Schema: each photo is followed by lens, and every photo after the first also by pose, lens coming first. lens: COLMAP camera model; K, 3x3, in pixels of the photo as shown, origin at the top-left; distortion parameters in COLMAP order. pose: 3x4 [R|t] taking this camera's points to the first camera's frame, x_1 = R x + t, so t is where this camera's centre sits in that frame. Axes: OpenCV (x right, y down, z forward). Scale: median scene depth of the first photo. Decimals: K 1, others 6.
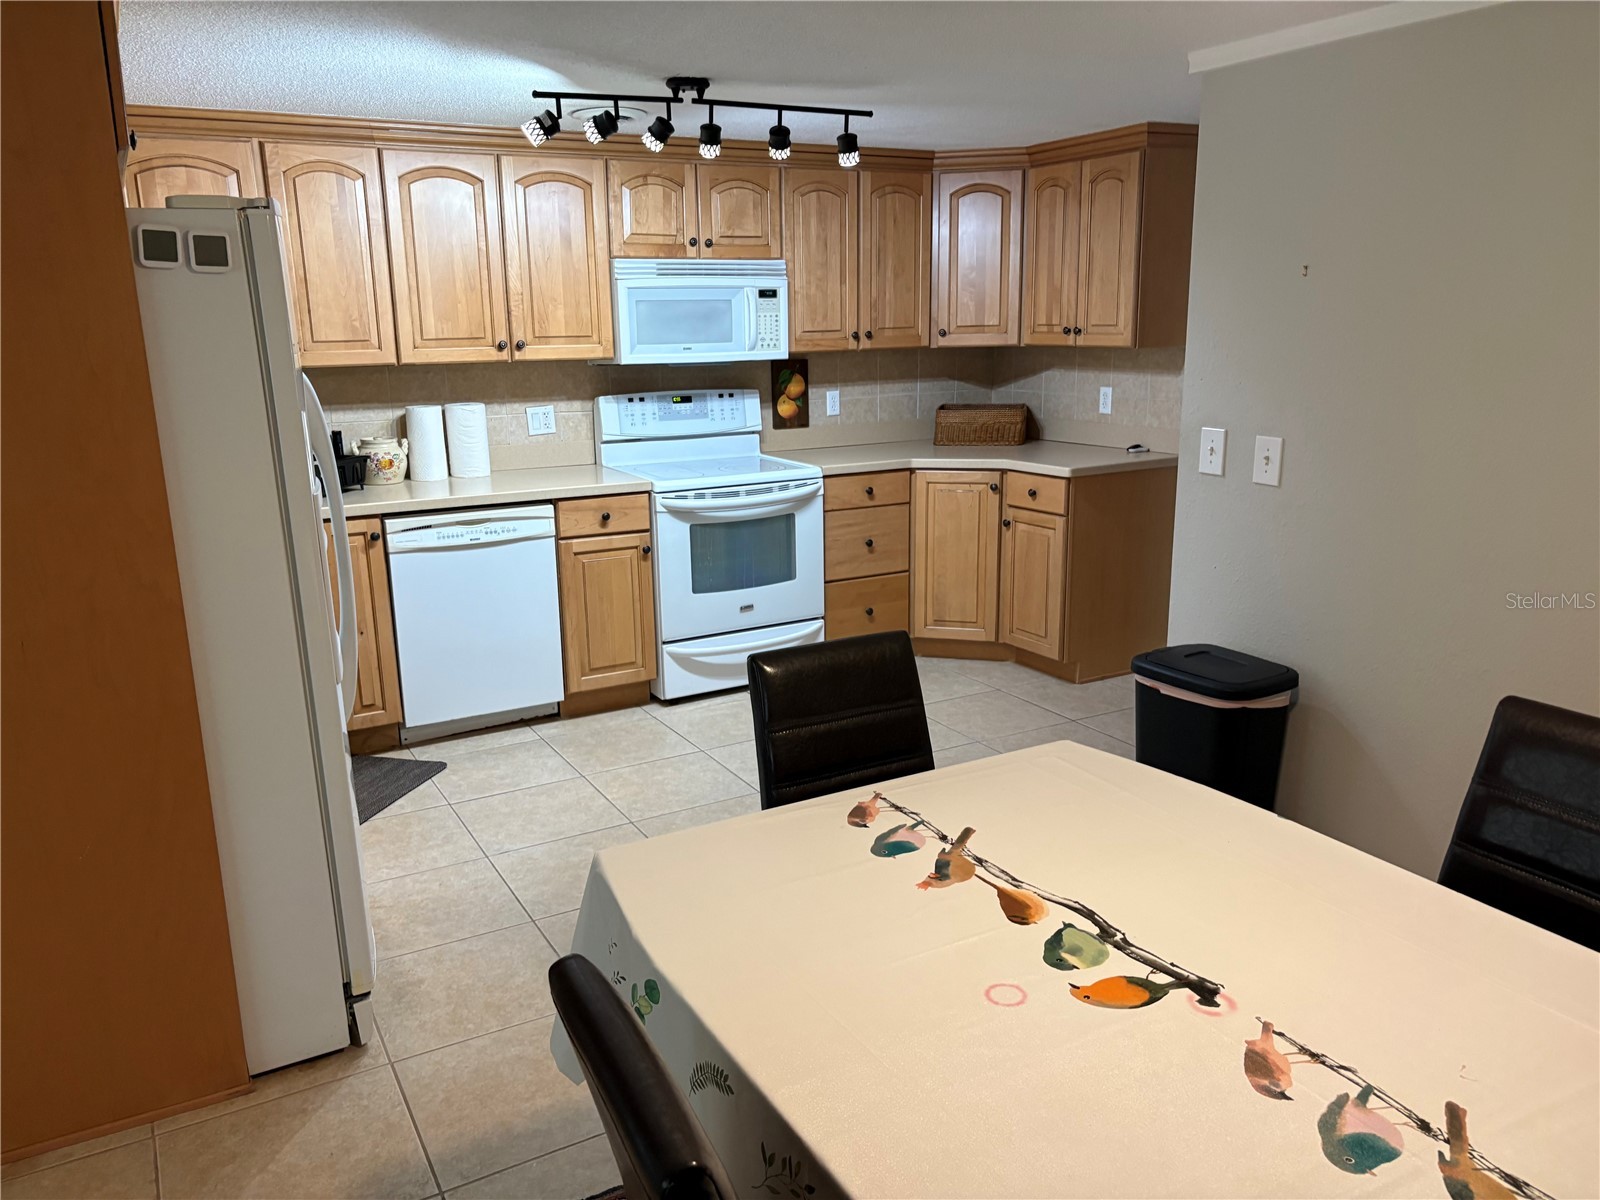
lens RADIAL K [[1209.1, 0, 800.0], [0, 1209.1, 600.0], [0, 0, 1]] dist [0.061889, -0.074988]
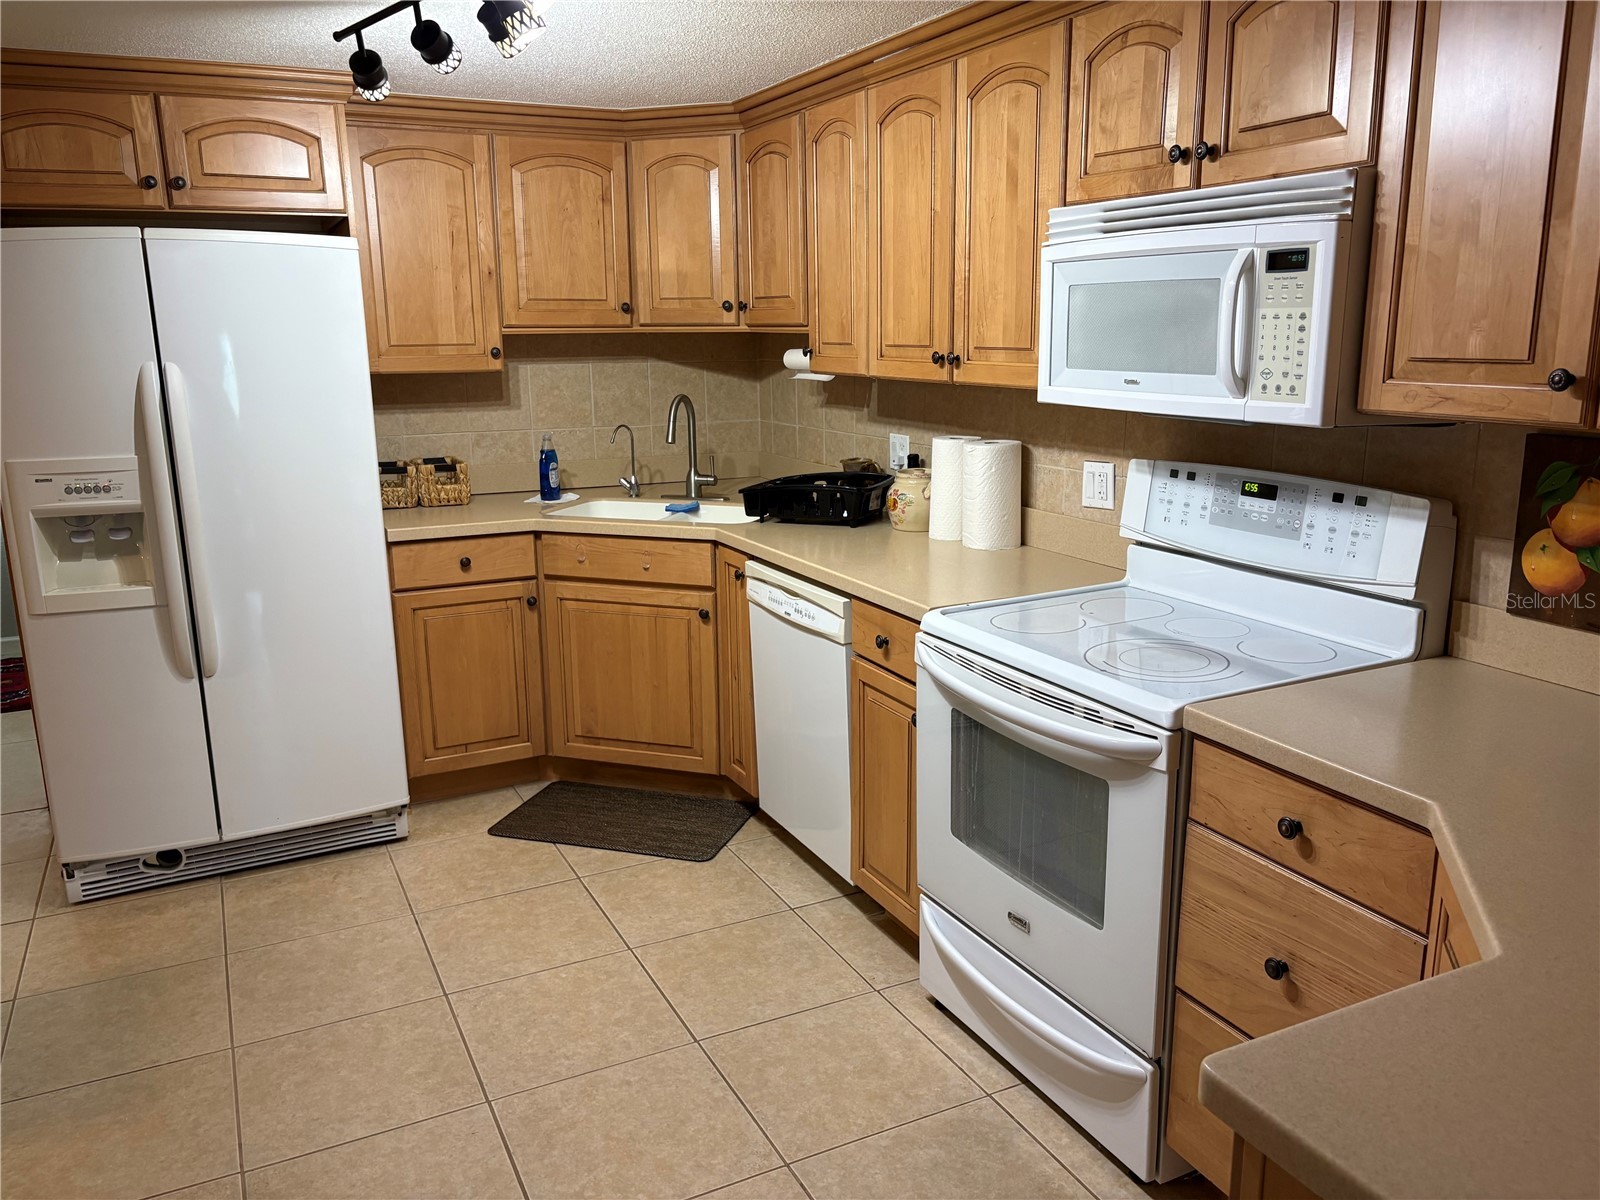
lens RADIAL K [[1209.1, 0, 800.0], [0, 1209.1, 600.0], [0, 0, 1]] dist [0.061889, -0.074988]
pose [[-0.038488, 0.241968, -0.969521, 0.394860], [-0.218488, 0.944725, 0.244453, -0.211166], [0.975080, 0.221237, 0.016506, 0.866999]]
